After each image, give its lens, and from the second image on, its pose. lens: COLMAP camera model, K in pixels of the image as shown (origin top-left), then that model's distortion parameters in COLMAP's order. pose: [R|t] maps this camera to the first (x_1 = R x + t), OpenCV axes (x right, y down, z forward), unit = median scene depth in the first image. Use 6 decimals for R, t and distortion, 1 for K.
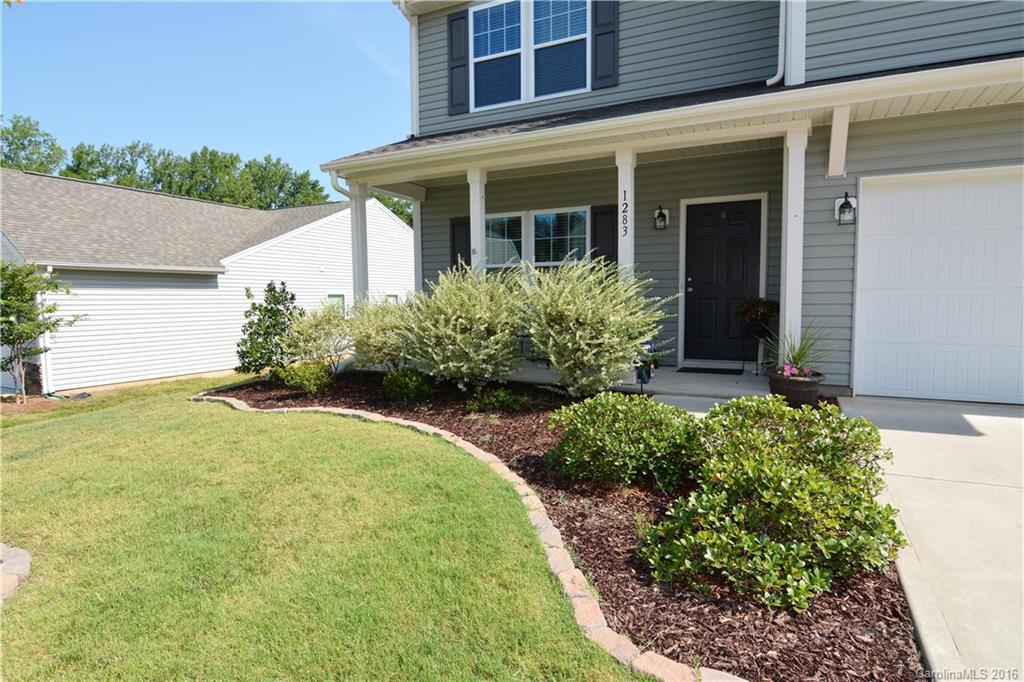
lens RADIAL K [[563.2, 0, 512.6], [0, 563.2, 342.0], [0, 0, 1]] dist [-0.003369, -0.000016]
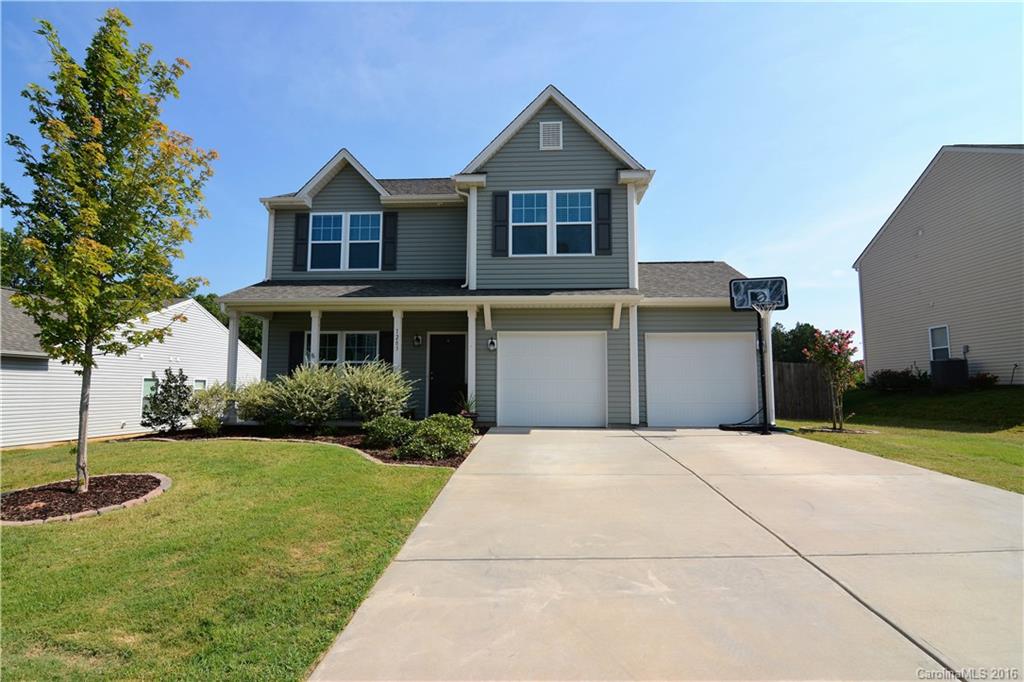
lens RADIAL K [[518.4, 0, 514.6], [0, 518.4, 340.3], [0, 0, 1]] dist [-0.013654, -0.000356]
pose [[0.920462, 0.047525, 0.387932, -0.126949], [0.019096, 0.985925, -0.166096, 0.086630], [-0.390365, 0.160293, 0.906599, -0.811424]]
